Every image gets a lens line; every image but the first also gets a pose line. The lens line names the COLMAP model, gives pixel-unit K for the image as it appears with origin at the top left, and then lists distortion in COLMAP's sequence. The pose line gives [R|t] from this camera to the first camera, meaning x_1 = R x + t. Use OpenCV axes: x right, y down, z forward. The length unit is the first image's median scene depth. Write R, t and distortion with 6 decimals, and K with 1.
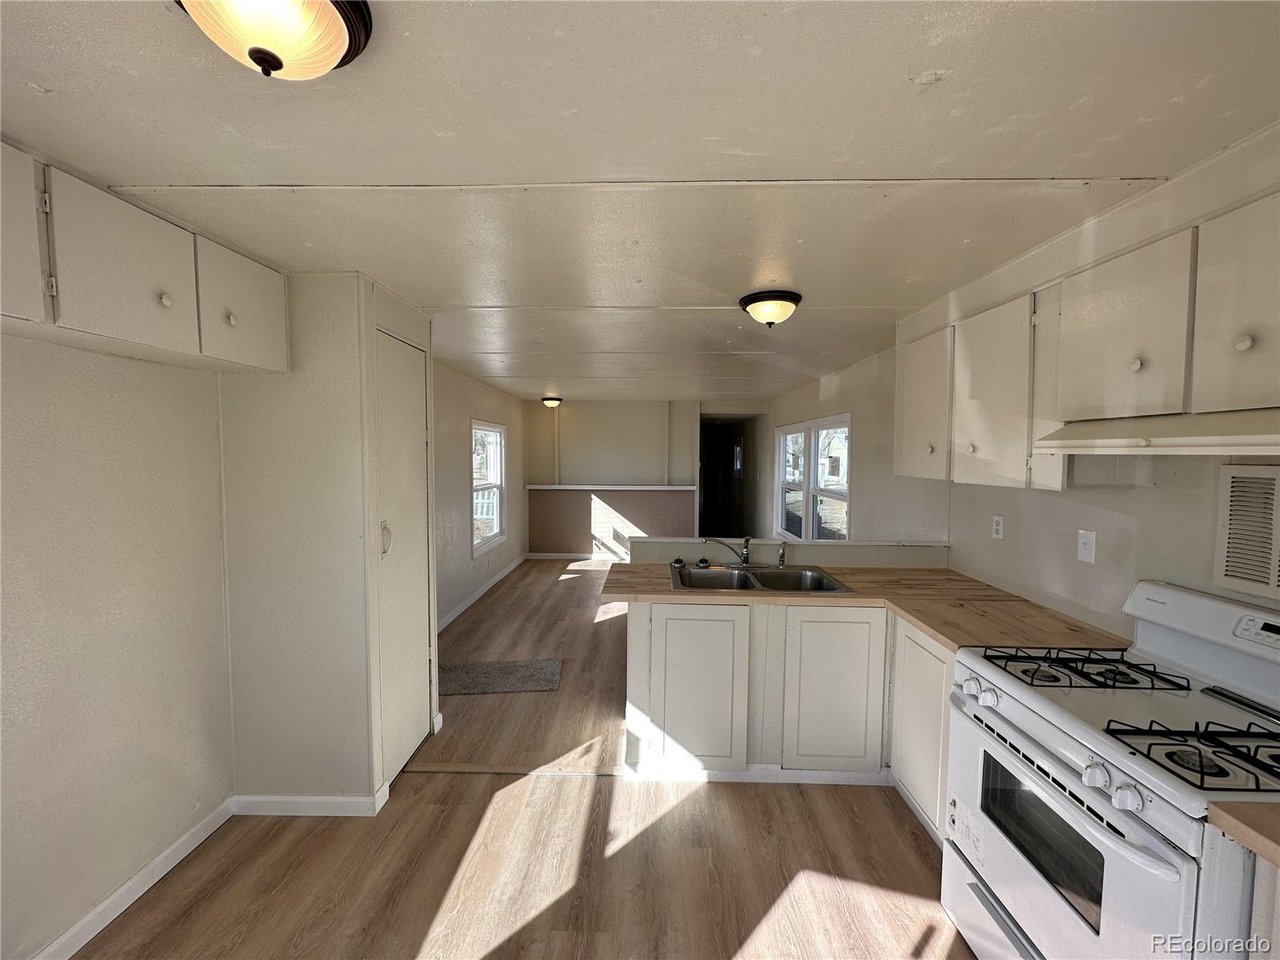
lens RADIAL K [[506.4, 0, 628.4], [0, 506.4, 480.9], [0, 0, 1]] dist [-0.002575, 0.000189]
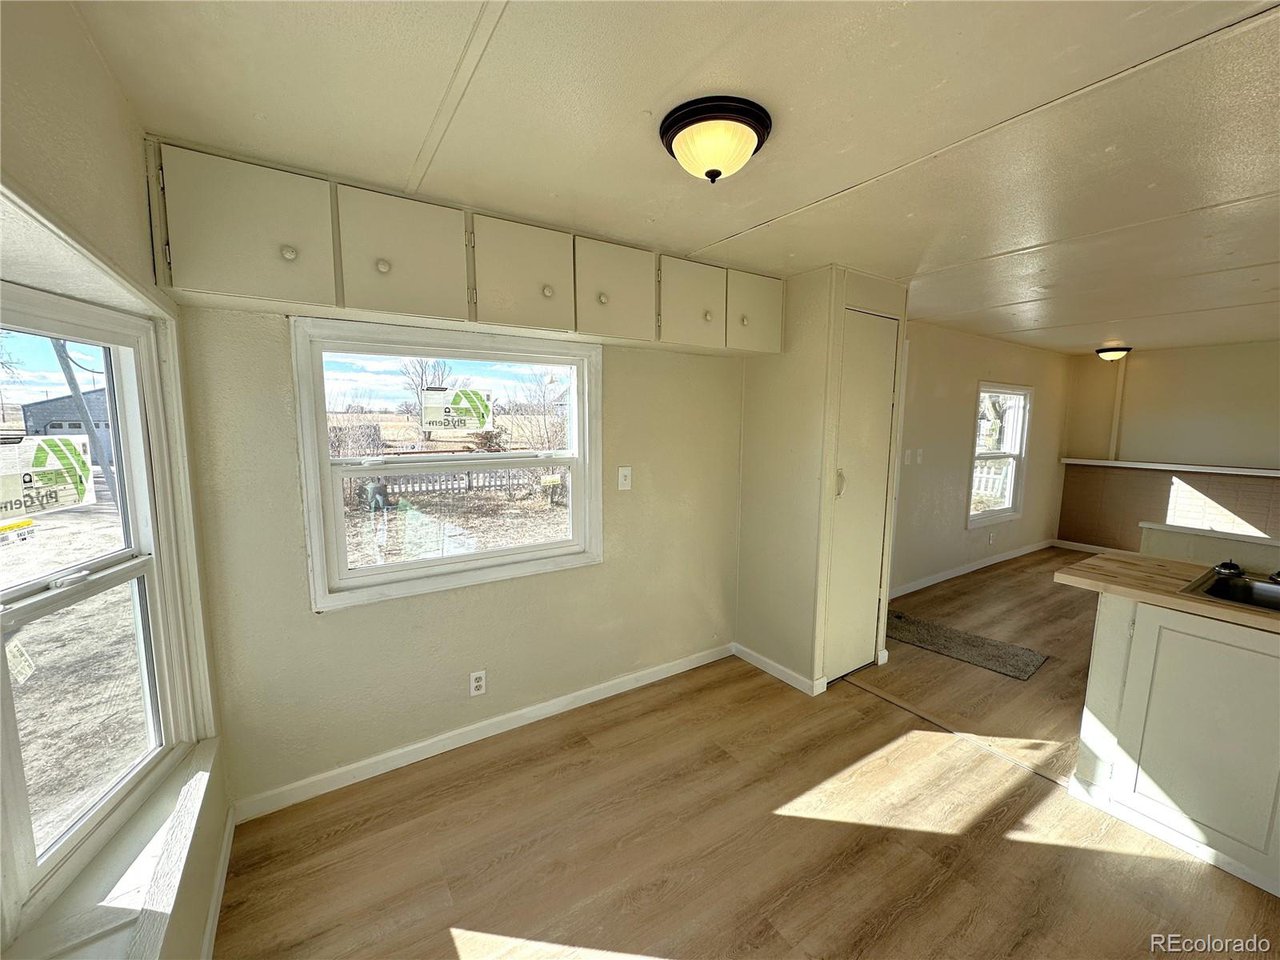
lens RADIAL K [[506.4, 0, 662.5], [0, 506.4, 478.9], [0, 0, 1]] dist [-0.002575, 0.000189]
pose [[0.596904, 0.094020, -0.796784, 0.135040], [-0.049751, 0.995536, 0.080202, 0.015918], [0.800768, -0.008232, 0.598918, -0.039042]]
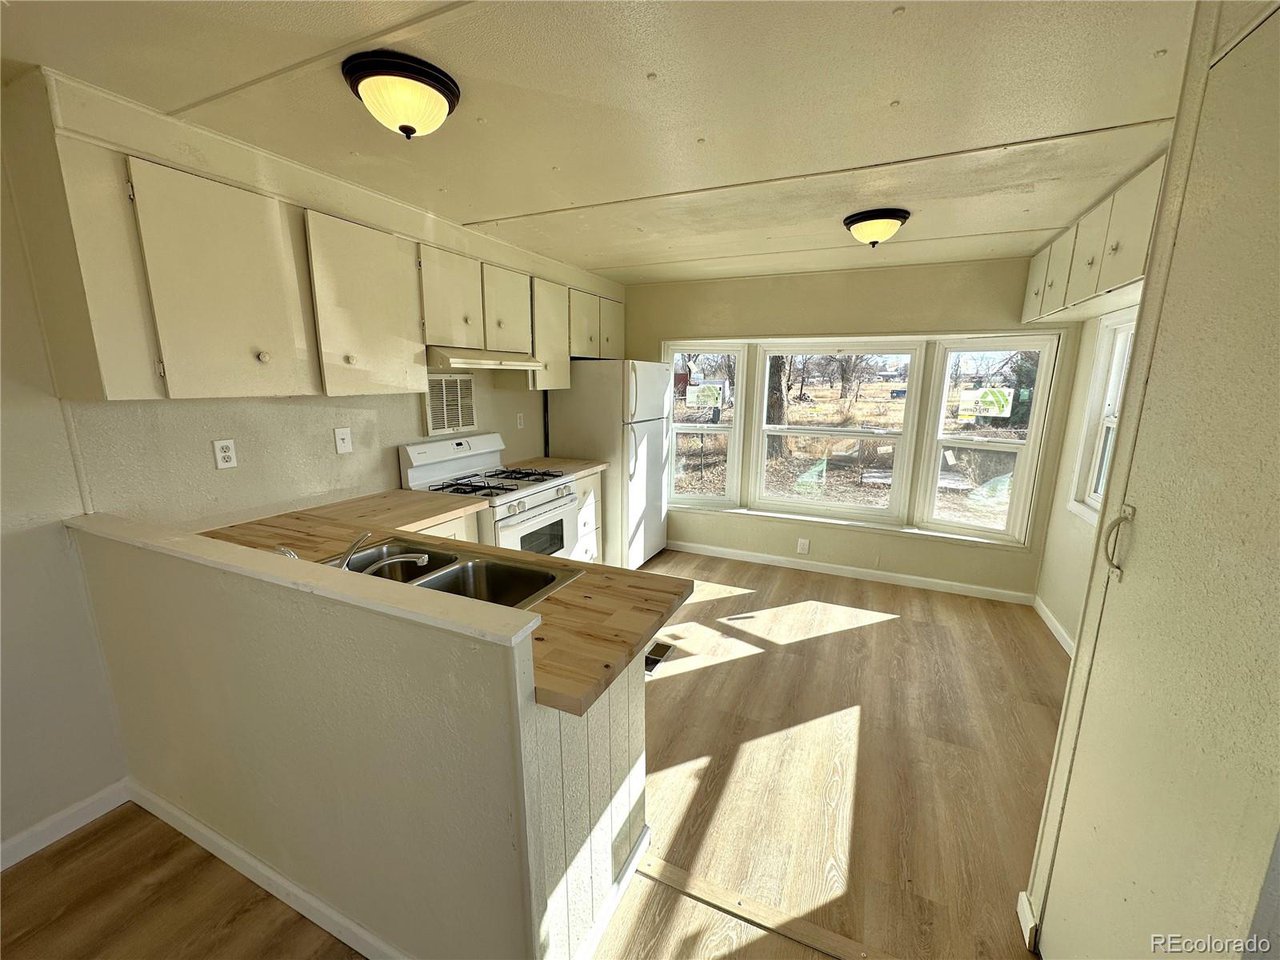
lens RADIAL K [[506.4, 0, 644.5], [0, 506.4, 479.5], [0, 0, 1]] dist [-0.002575, 0.000189]
pose [[-0.926089, -0.087541, 0.367009, -0.130561], [0.006892, 0.968625, 0.248432, -0.042878], [-0.377242, 0.232599, -0.896429, 0.935297]]
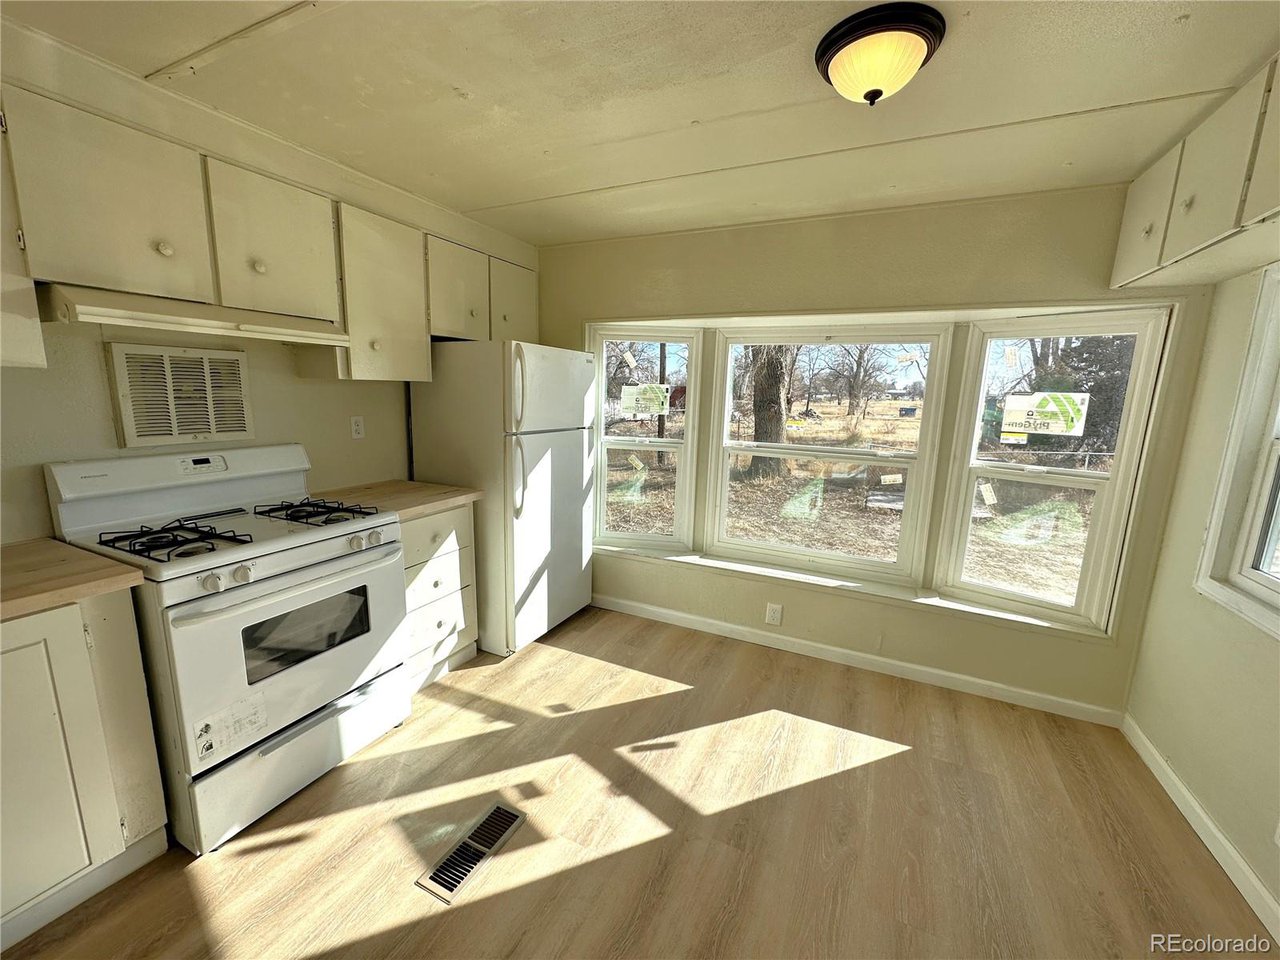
lens RADIAL K [[506.4, 0, 643.3], [0, 506.4, 480.8], [0, 0, 1]] dist [-0.002575, 0.000189]
pose [[-0.918659, -0.098860, 0.382482, -0.151201], [-0.010811, 0.974111, 0.225812, 0.001617], [-0.394903, 0.203309, -0.895945, 0.594966]]
